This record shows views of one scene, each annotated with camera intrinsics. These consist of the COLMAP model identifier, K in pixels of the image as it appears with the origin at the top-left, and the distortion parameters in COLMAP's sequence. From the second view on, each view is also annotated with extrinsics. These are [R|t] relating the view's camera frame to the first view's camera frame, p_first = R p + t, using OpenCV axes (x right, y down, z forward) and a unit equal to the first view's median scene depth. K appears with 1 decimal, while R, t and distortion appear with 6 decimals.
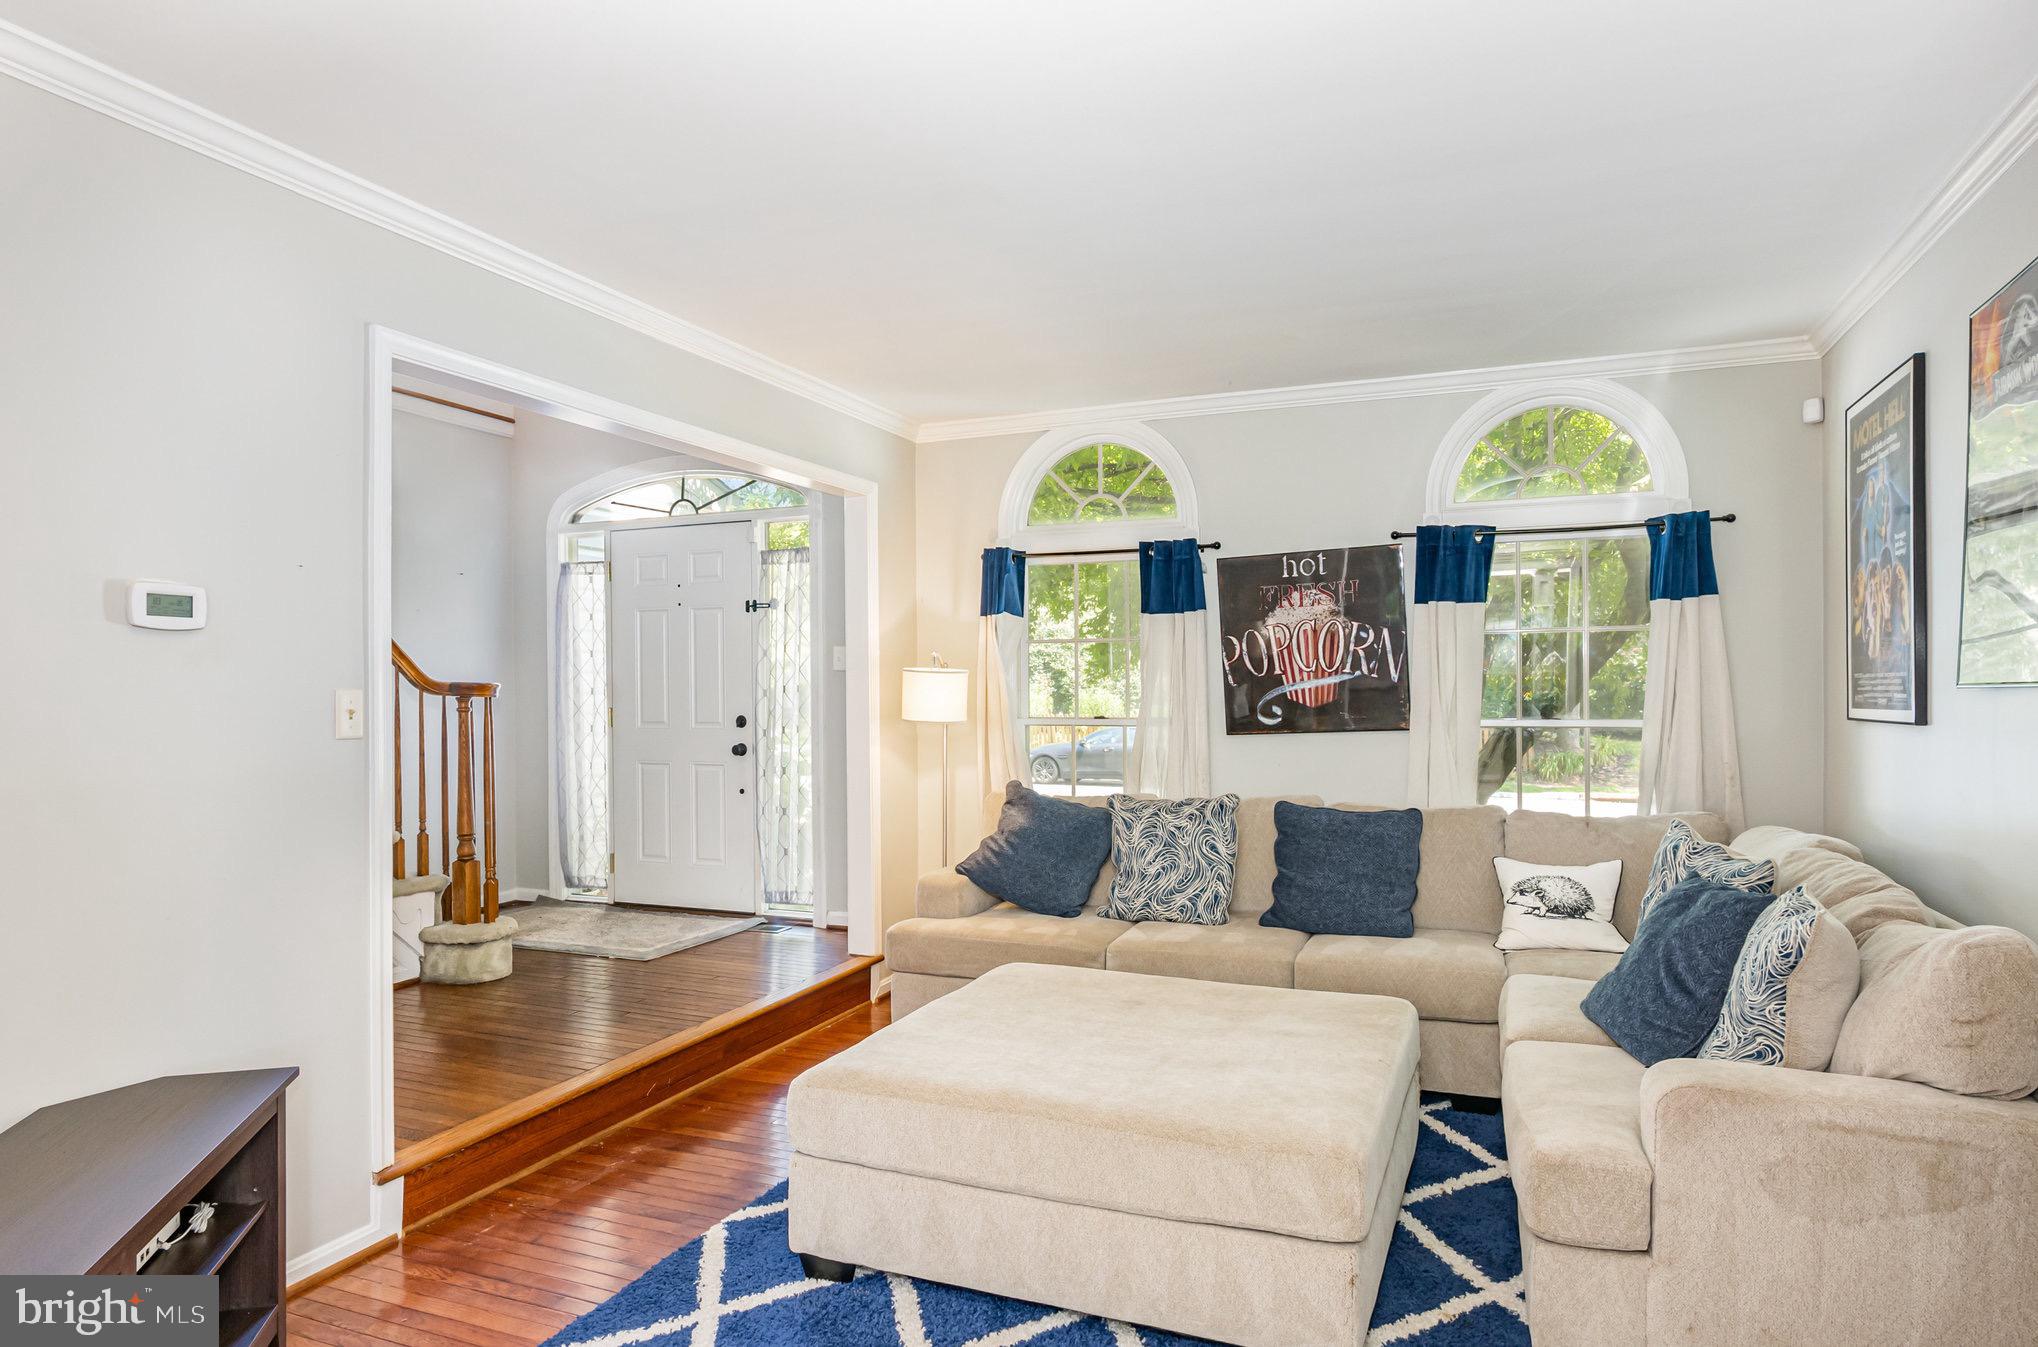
lens RADIAL K [[1186.8, 0, 1018.2], [0, 1186.8, 685.7], [0, 0, 1]] dist [-0.002821, 0.003359]
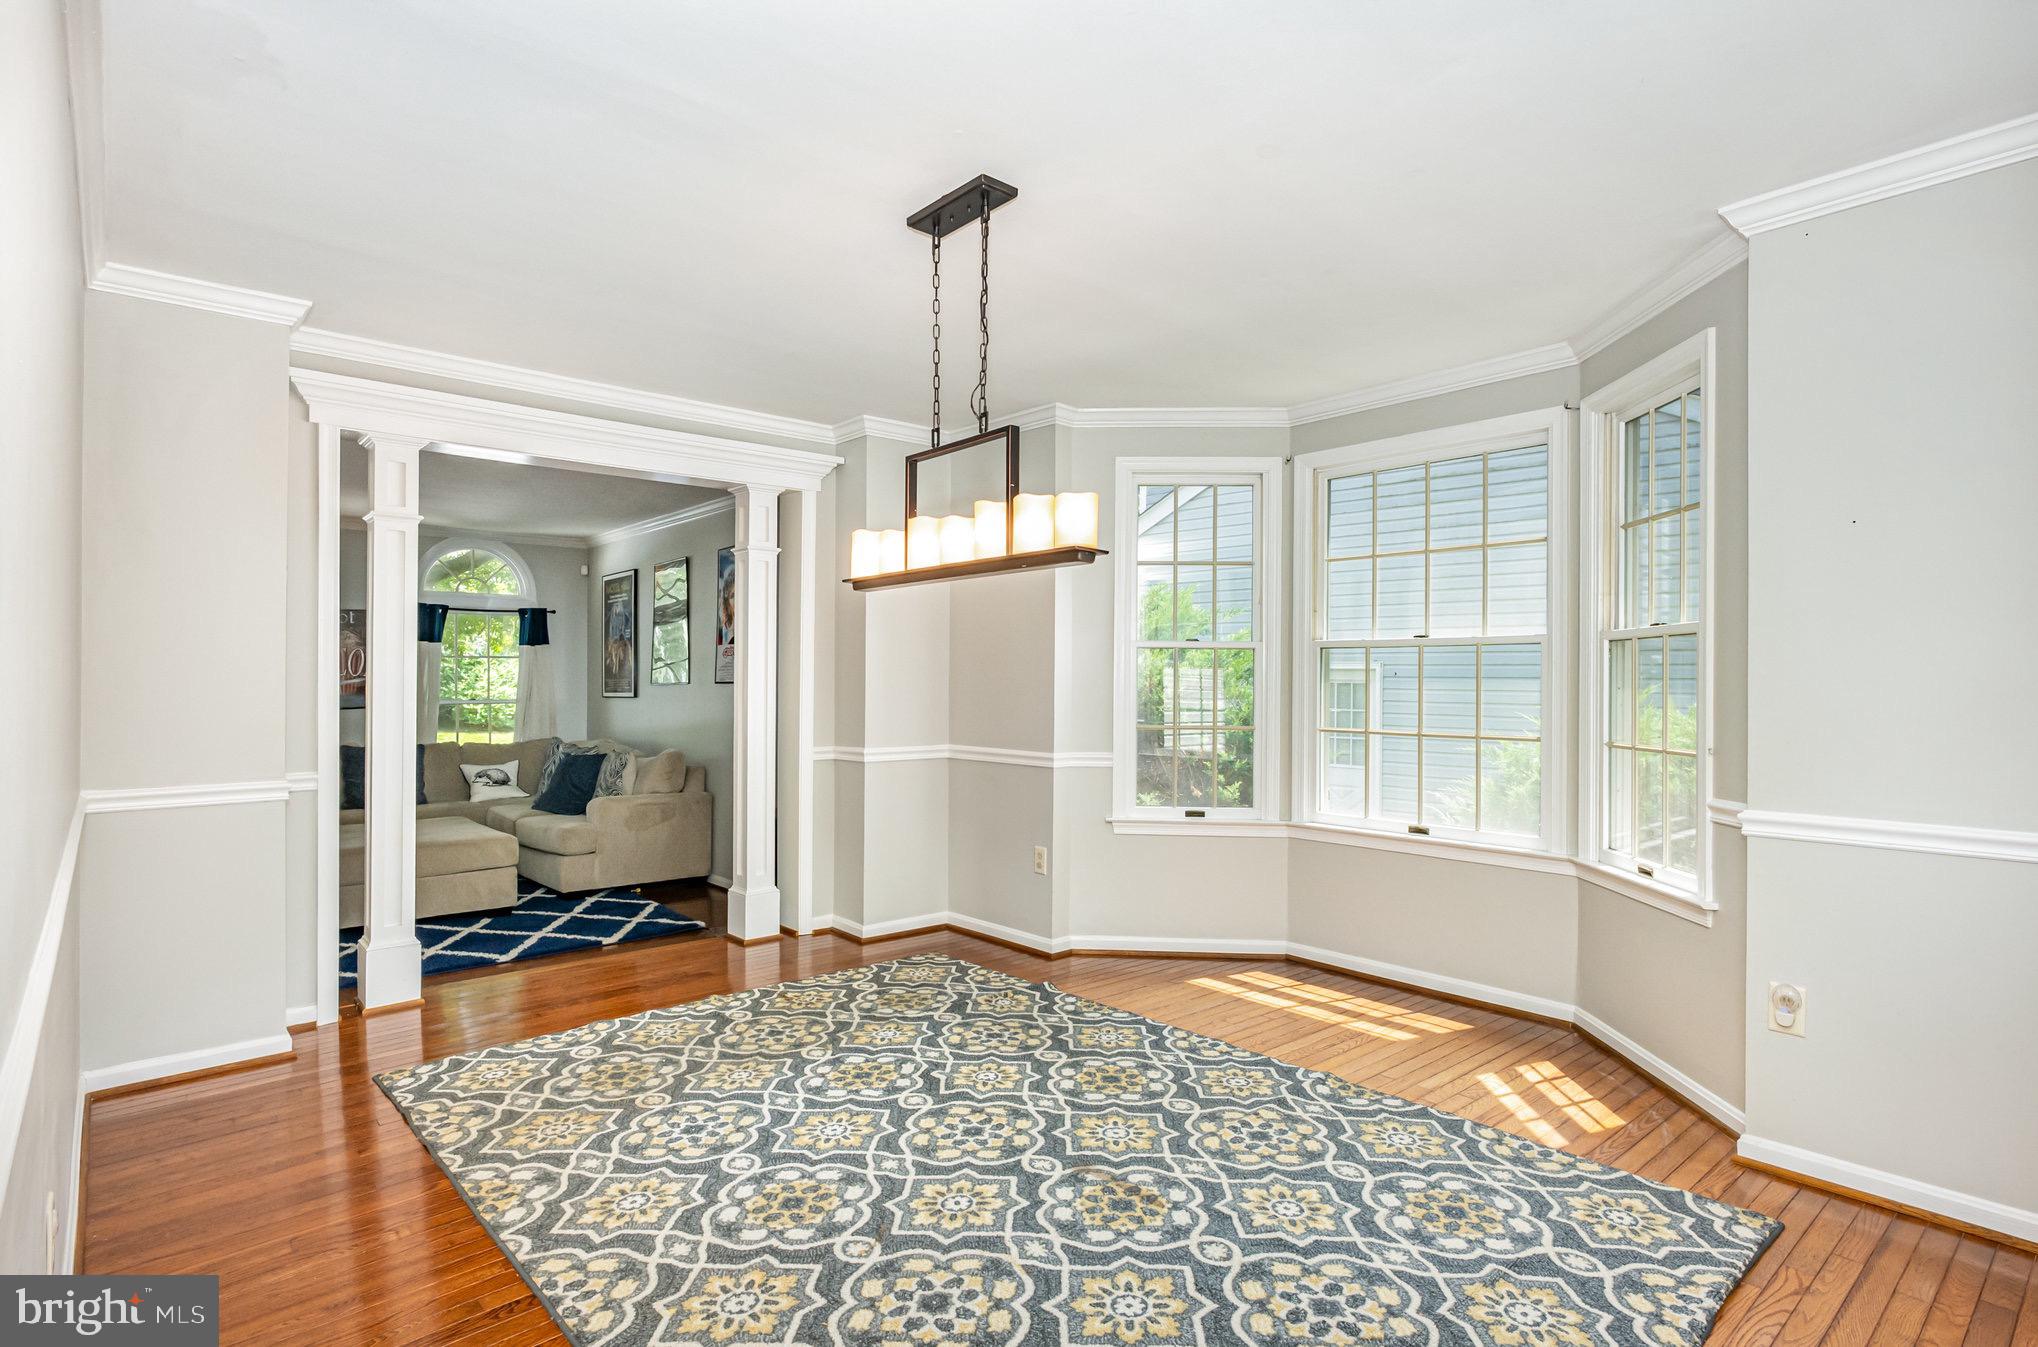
lens RADIAL K [[1025.8, 0, 1023.3], [0, 1025.8, 682.2], [0, 0, 1]] dist [-0.001527, 0.002636]
pose [[0.437569, 0.005572, 0.899167, -0.743814], [-0.002342, 0.999984, -0.005057, 0.004012], [-0.899182, 0.000107, 0.437576, -0.653429]]
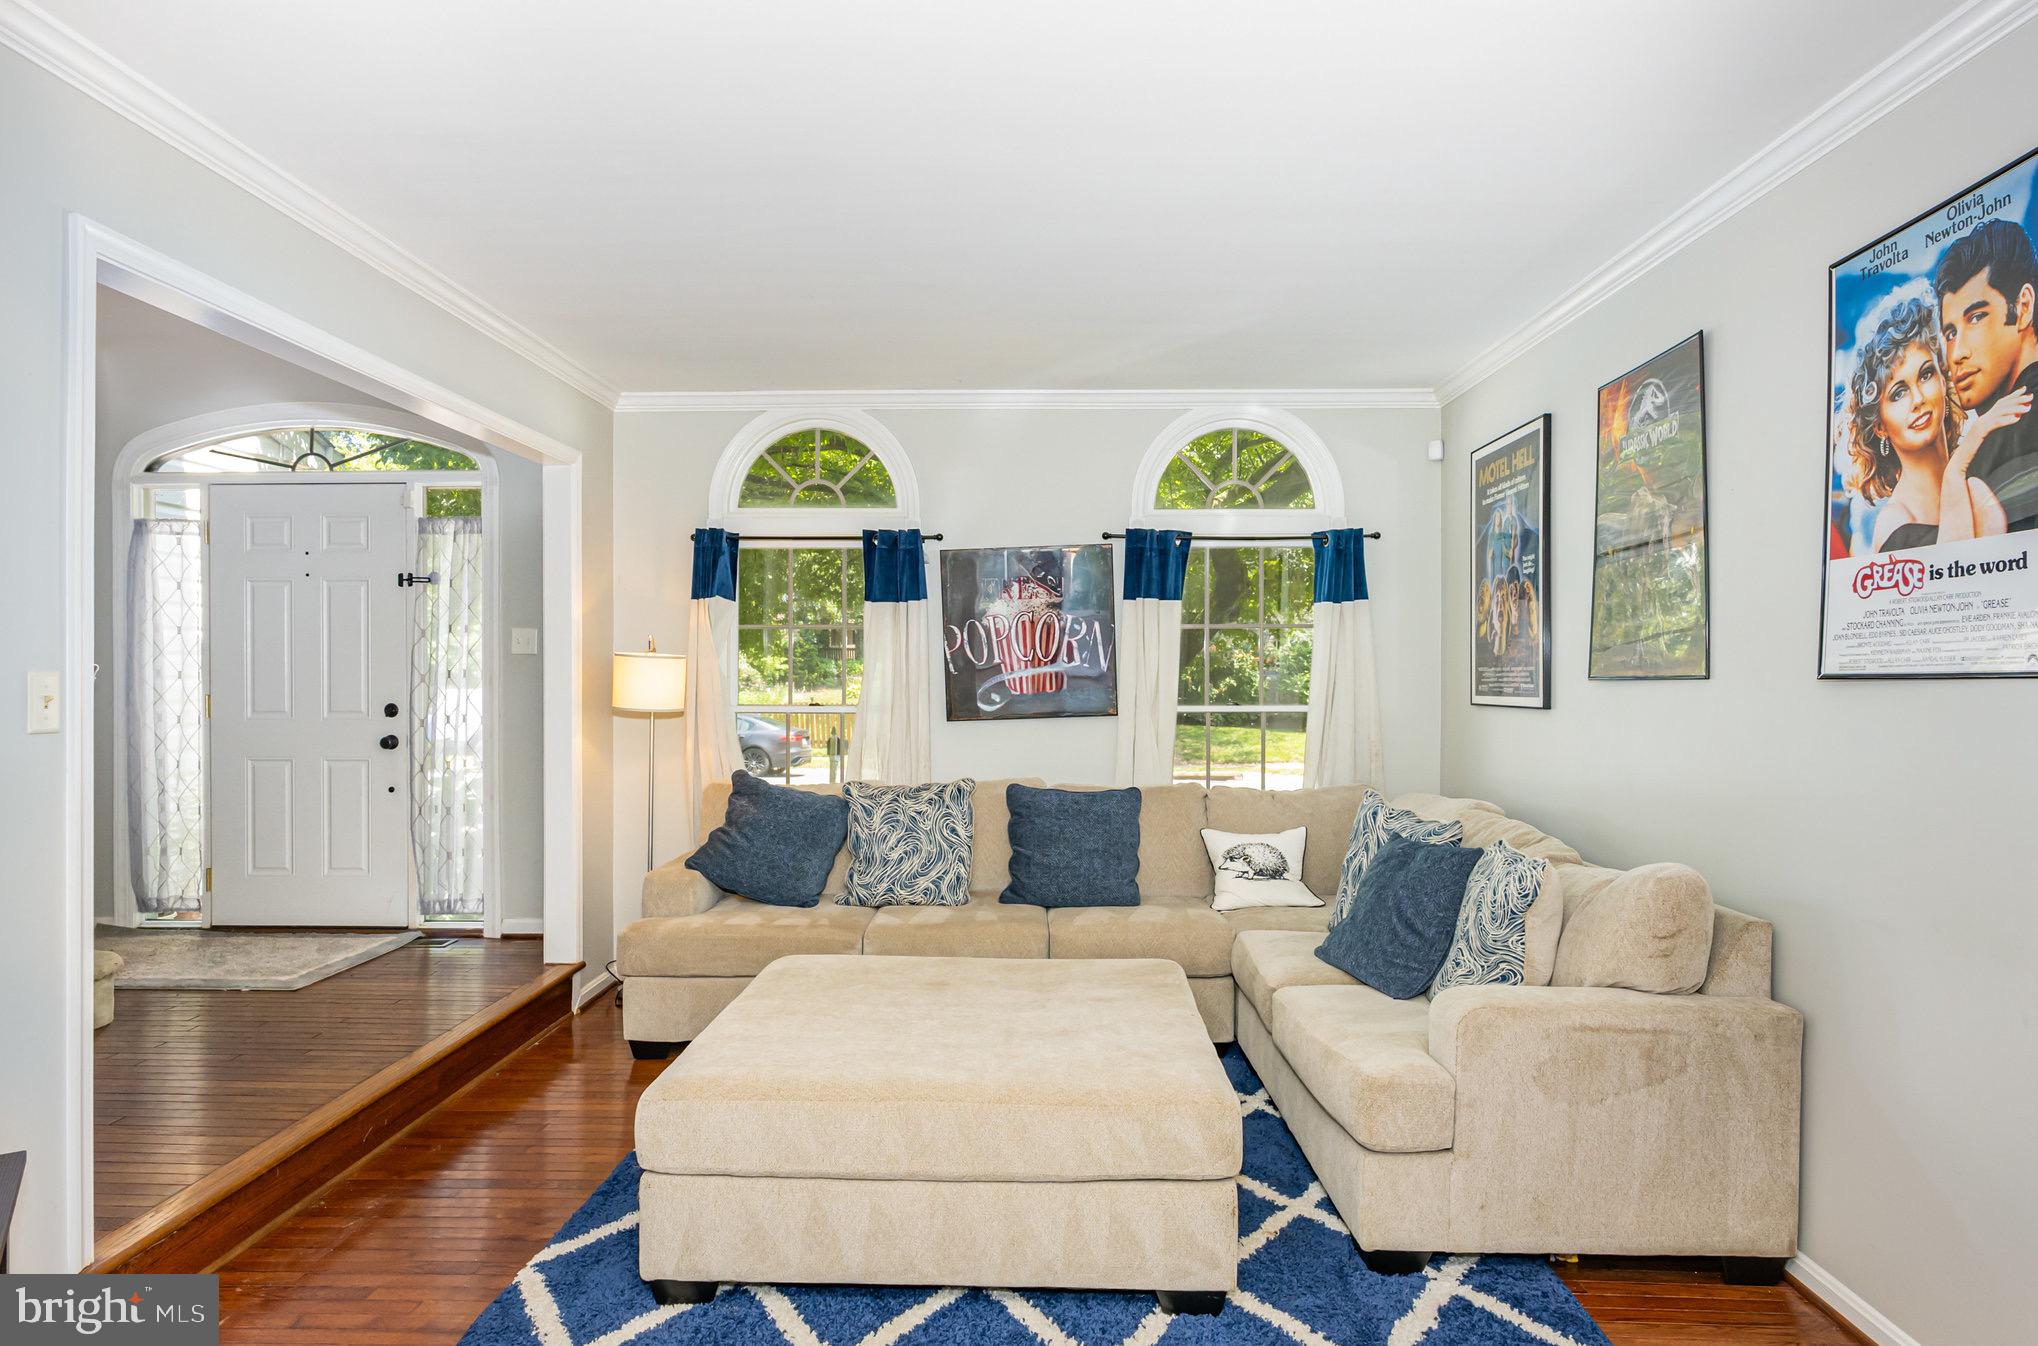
lens RADIAL K [[1186.8, 0, 1013.2], [0, 1186.8, 672.6], [0, 0, 1]] dist [-0.002821, 0.003359]
pose [[0.934877, 0.007178, 0.354898, -0.149050], [-0.007096, 0.999974, -0.001531, 0.000261], [-0.354900, -0.001087, 0.934904, 0.017135]]
